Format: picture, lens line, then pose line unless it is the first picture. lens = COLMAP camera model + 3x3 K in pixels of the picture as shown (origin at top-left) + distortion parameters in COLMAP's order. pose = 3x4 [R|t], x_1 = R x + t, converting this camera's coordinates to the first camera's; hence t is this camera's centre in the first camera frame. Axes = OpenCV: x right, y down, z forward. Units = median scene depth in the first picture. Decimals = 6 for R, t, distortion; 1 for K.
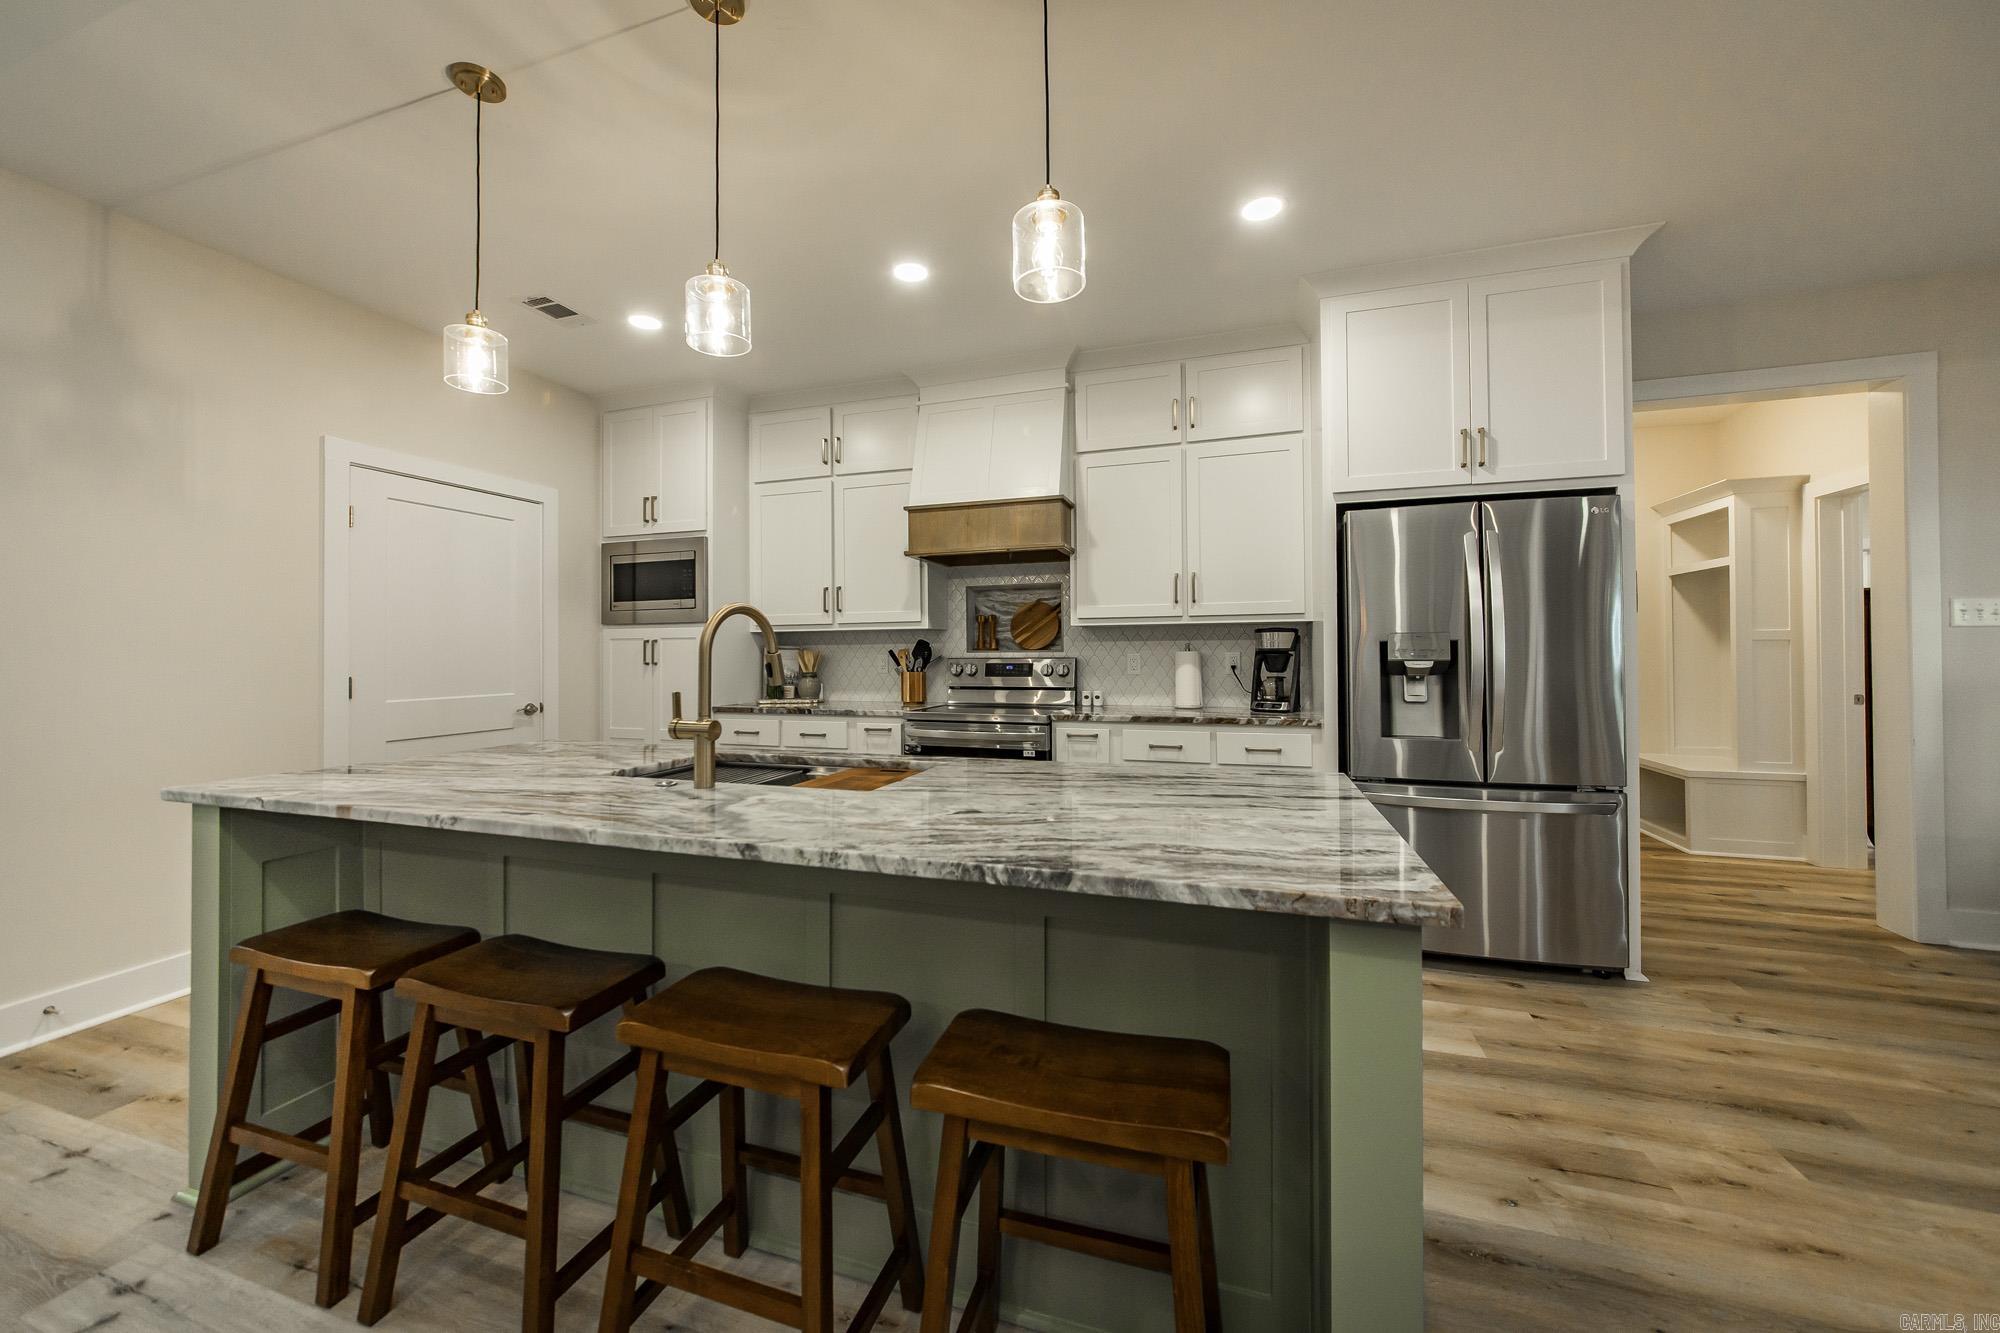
lens RADIAL K [[727.3, 0, 995.5], [0, 727.3, 647.0], [0, 0, 1]] dist [-0.012476, 0.003165]
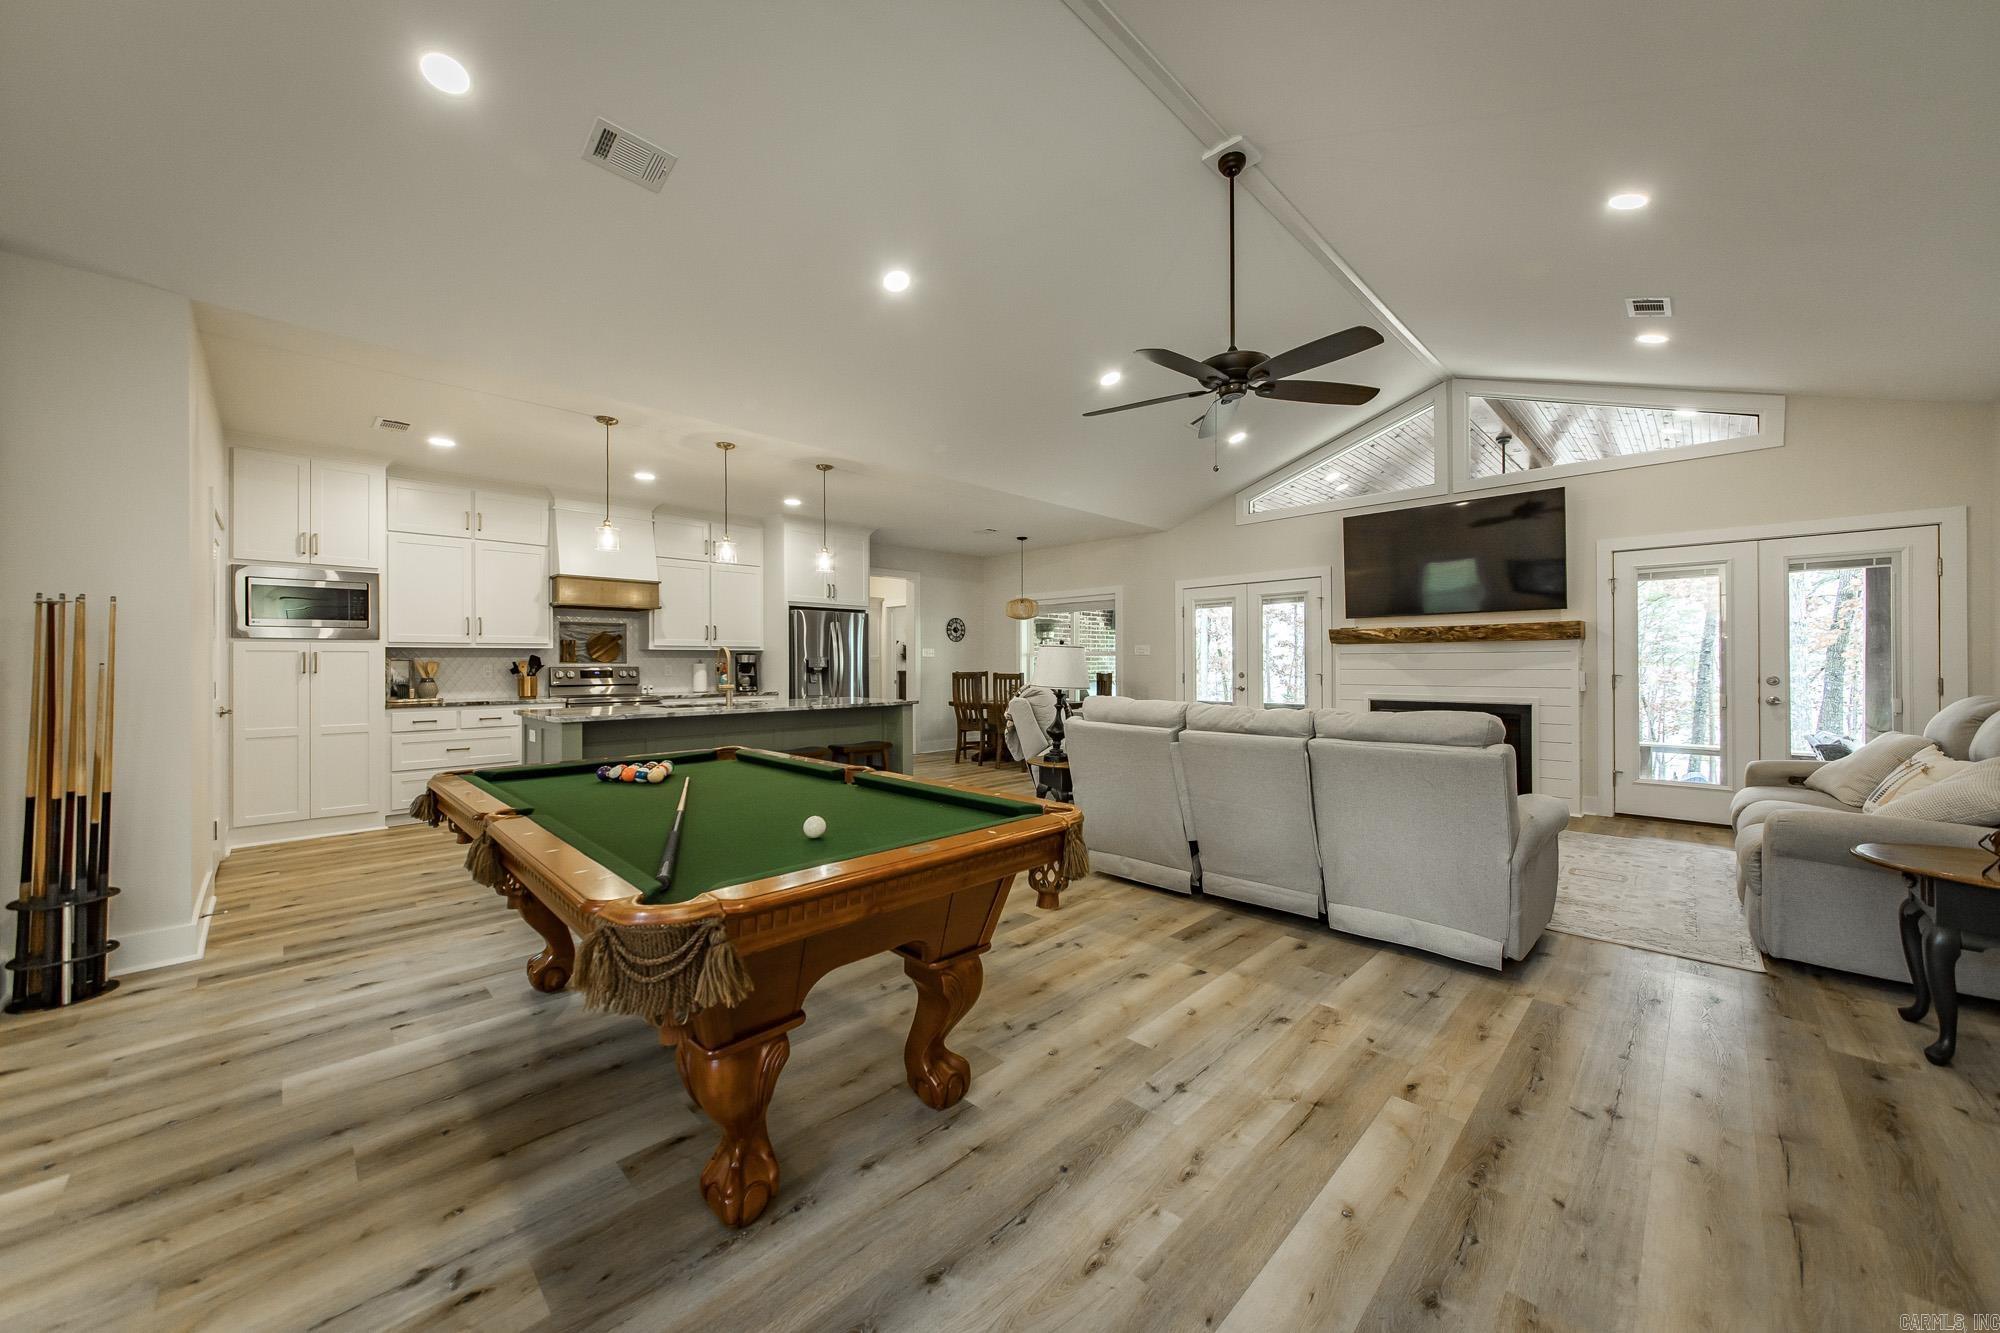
lens RADIAL K [[727.3, 0, 1000.0], [0, 727.3, 658.5], [0, 0, 1]] dist [-0.012476, 0.003165]
pose [[0.446037, 0.010379, 0.894954, -1.087724], [-0.009634, 0.999931, -0.006795, -0.002387], [-0.894963, -0.005591, 0.446106, -0.584602]]
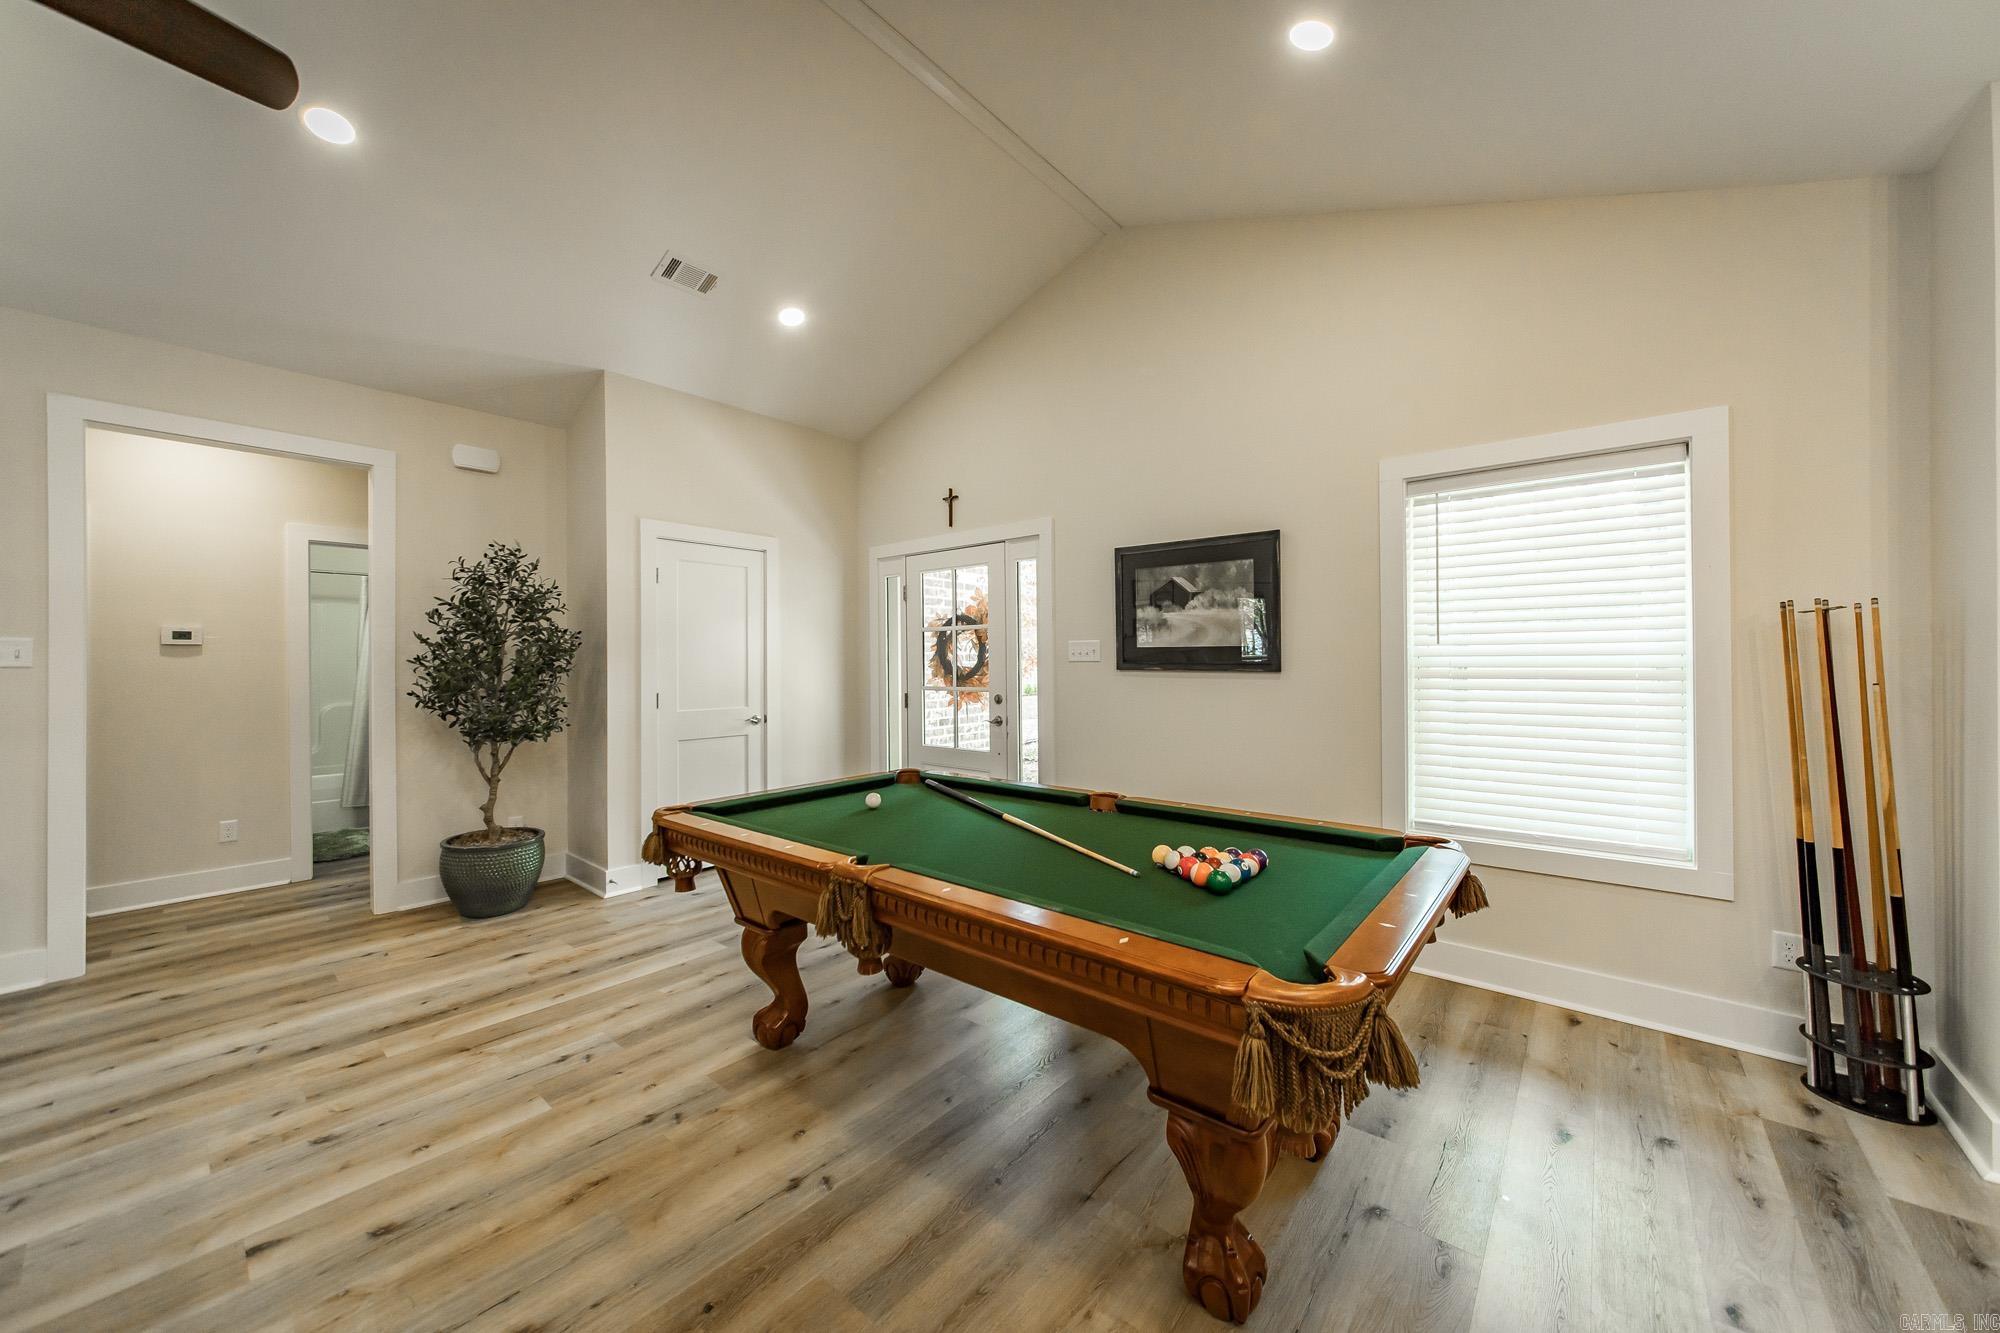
lens RADIAL K [[727.3, 0, 1003.6], [0, 727.3, 655.8], [0, 0, 1]] dist [-0.012476, 0.003165]
pose [[-0.369742, 0.002324, -0.929132, -0.138041], [0.017462, 0.999838, -0.004448, -0.022511], [0.928970, -0.017869, -0.369722, 0.096817]]
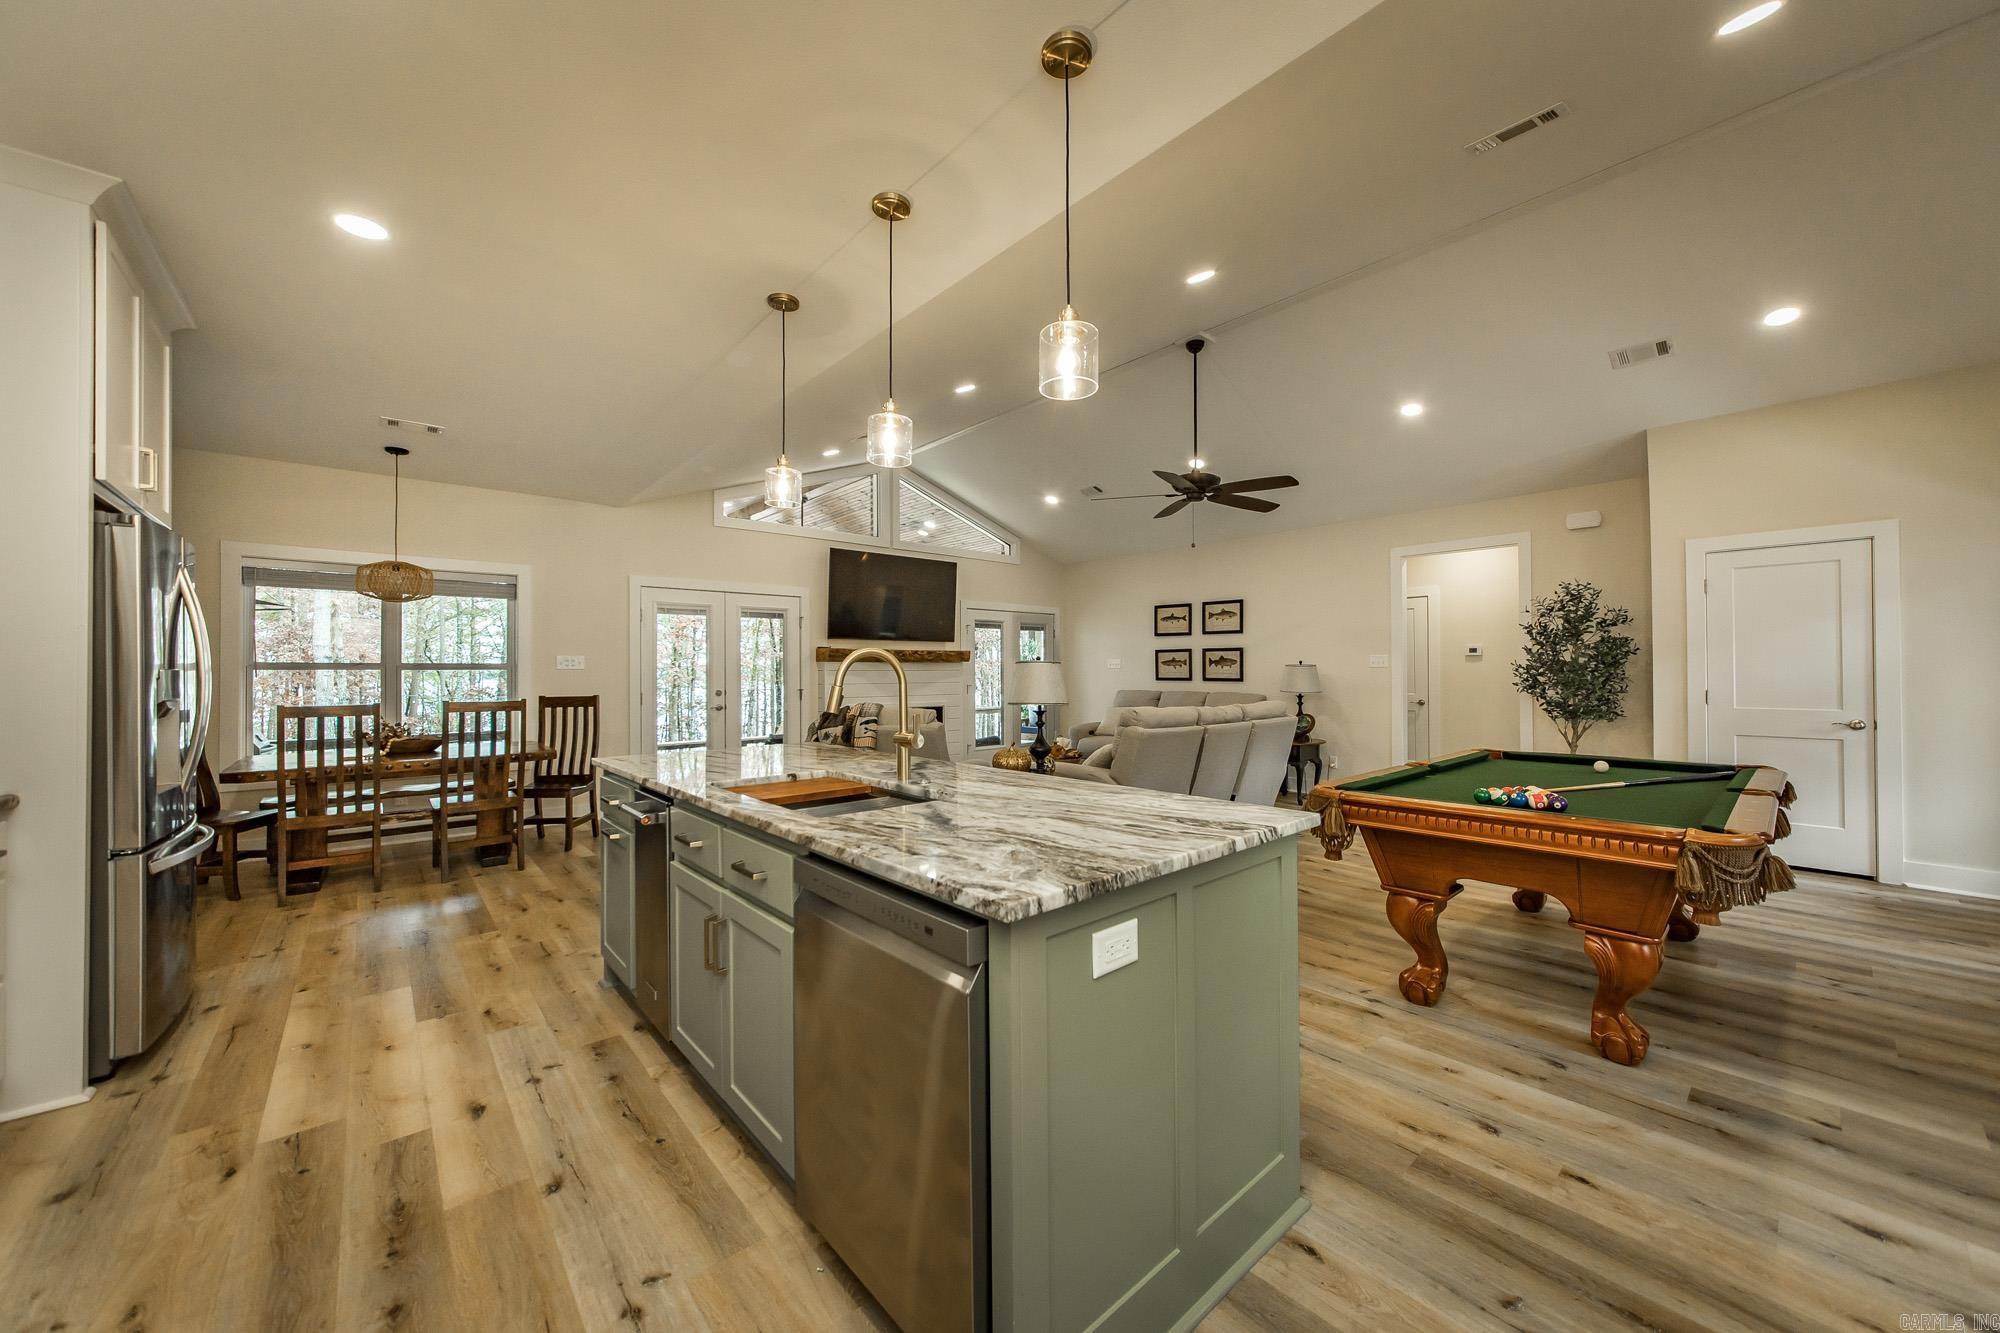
lens RADIAL K [[727.3, 0, 996.2], [0, 727.3, 668.6], [0, 0, 1]] dist [-0.012476, 0.003165]
pose [[-0.863964, 0.014027, 0.503359, -0.520668], [0.005110, 0.999805, -0.019092, -0.000031], [-0.503528, -0.013923, -0.863866, 0.869996]]
